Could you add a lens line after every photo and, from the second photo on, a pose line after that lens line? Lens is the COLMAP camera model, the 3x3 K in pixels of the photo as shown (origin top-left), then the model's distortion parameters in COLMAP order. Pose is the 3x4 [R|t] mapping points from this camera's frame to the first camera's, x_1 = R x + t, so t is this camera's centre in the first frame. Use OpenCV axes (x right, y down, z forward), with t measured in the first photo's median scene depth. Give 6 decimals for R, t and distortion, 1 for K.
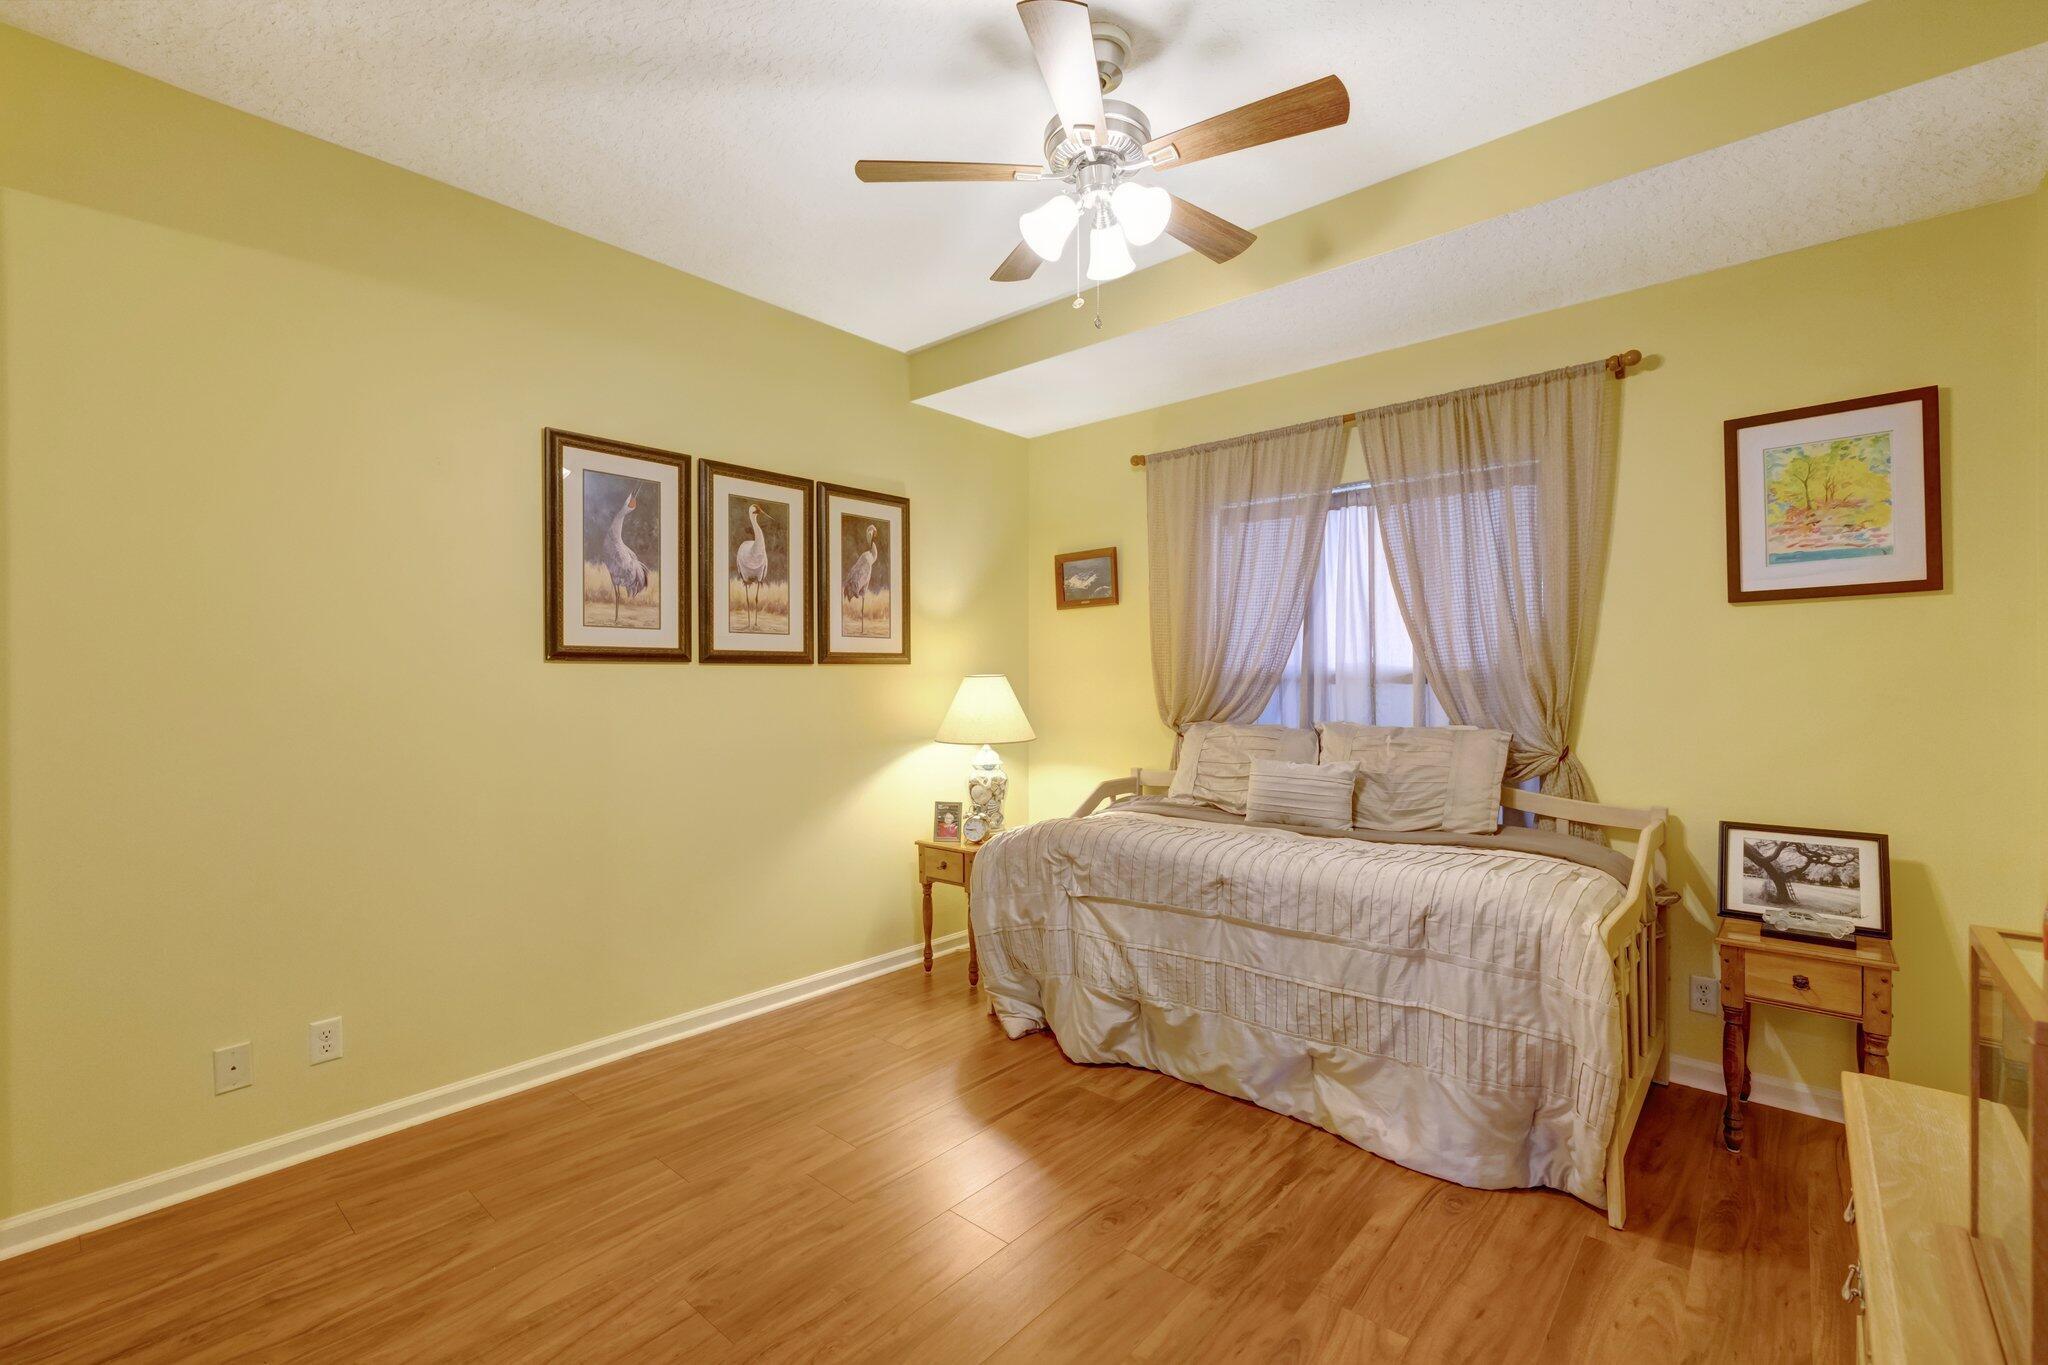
lens RADIAL K [[889.0, 0, 1022.6], [0, 889.0, 679.6], [0, 0, 1]] dist [-0.002906, 0.000229]
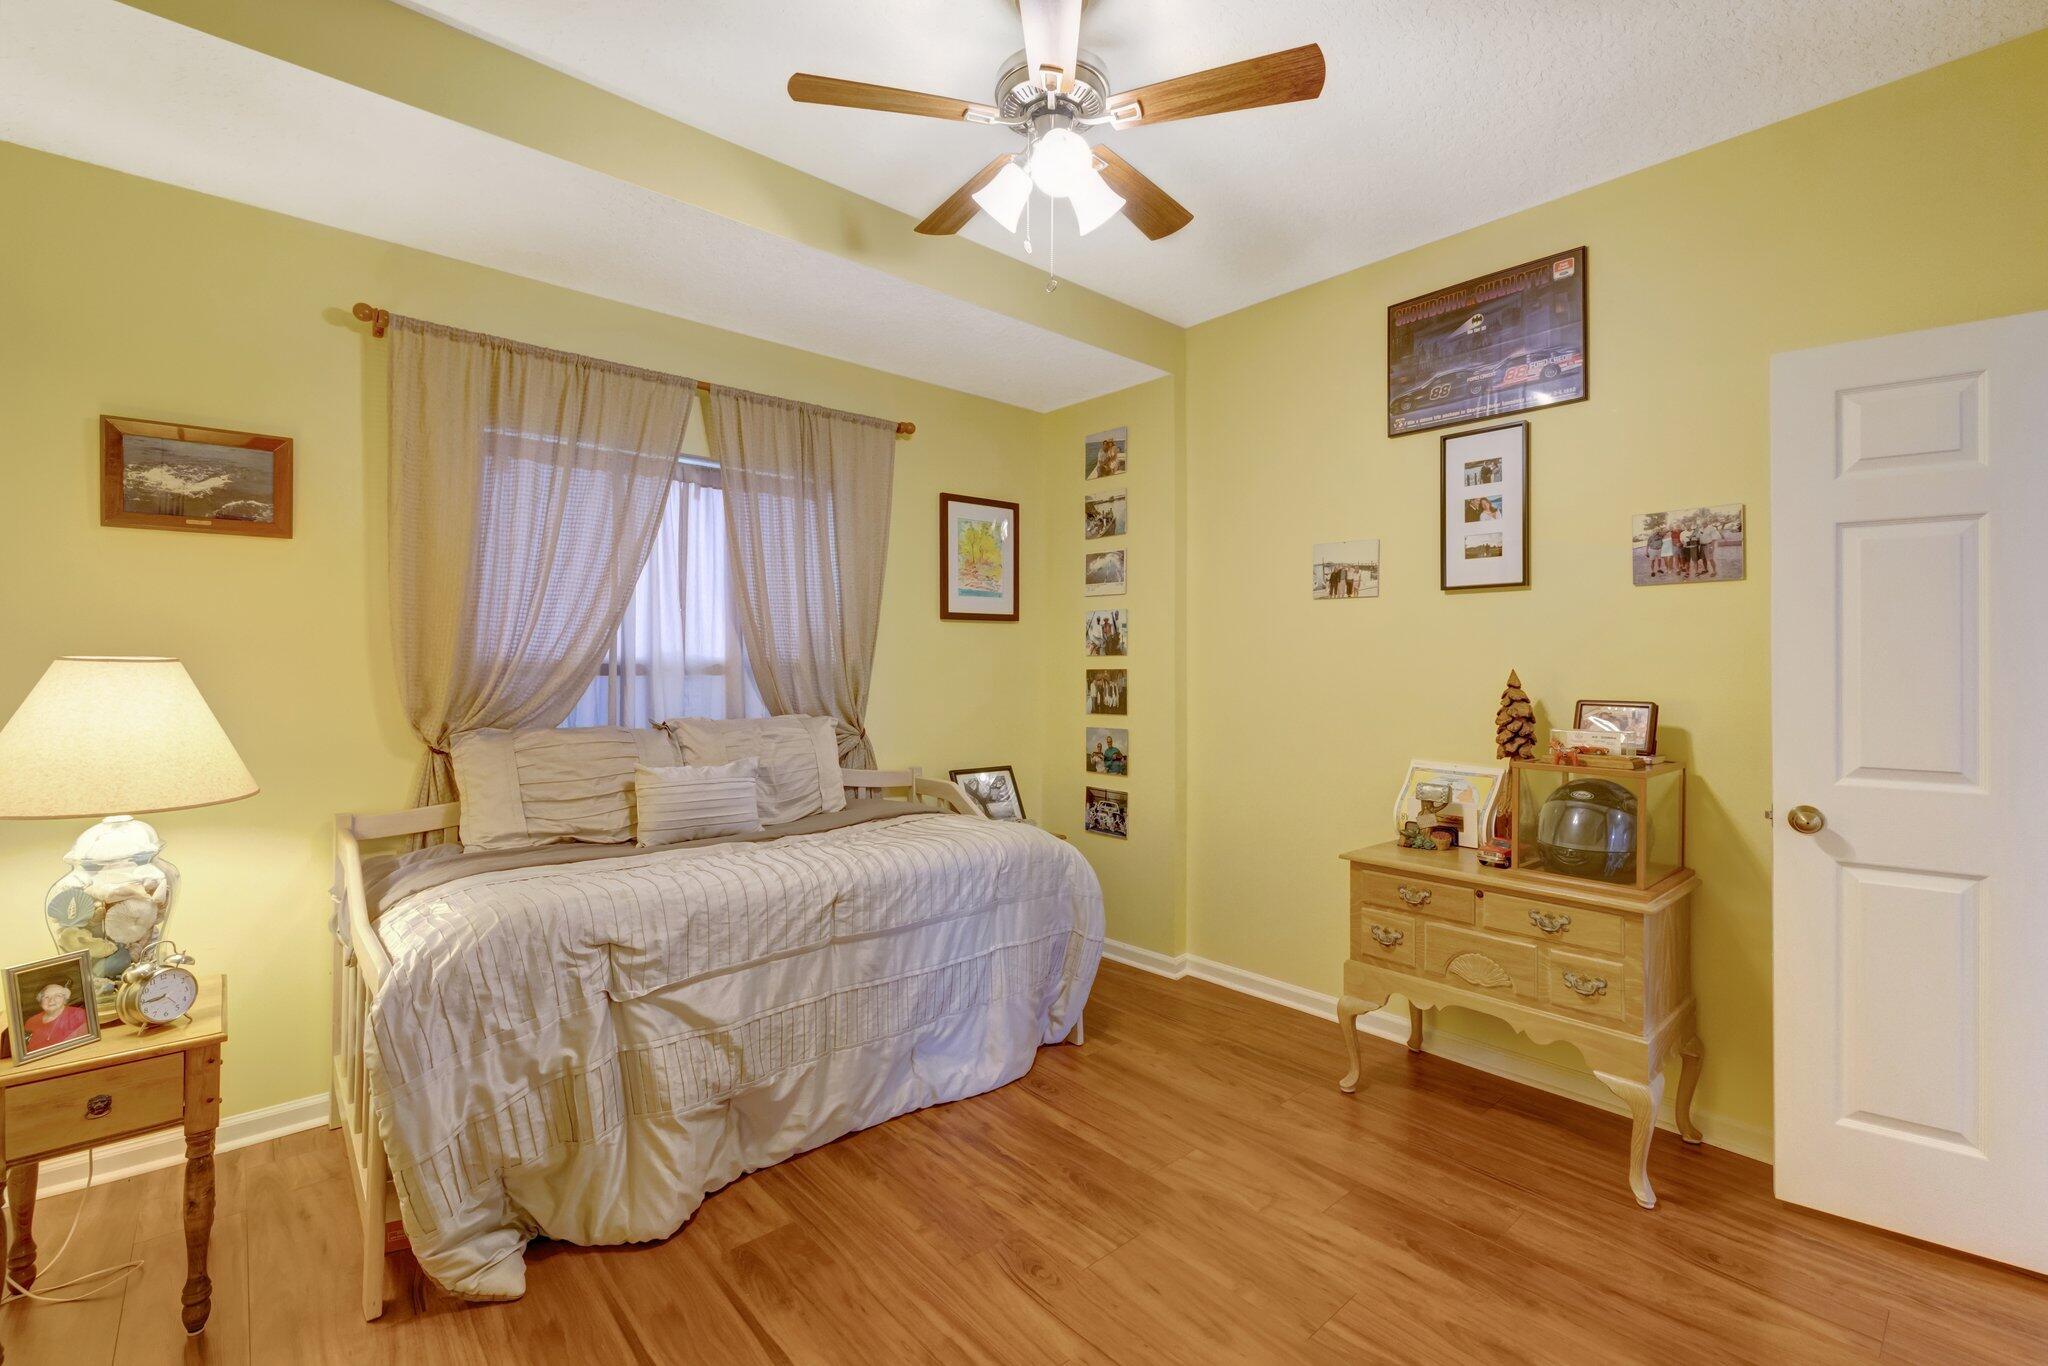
lens RADIAL K [[889.0, 0, 1031.6], [0, 889.0, 656.3], [0, 0, 1]] dist [-0.002906, 0.000229]
pose [[0.121574, 0.013801, 0.992486, -0.520294], [-0.013029, 0.999839, -0.012307, -0.008443], [-0.992497, -0.011434, 0.121735, 0.571330]]
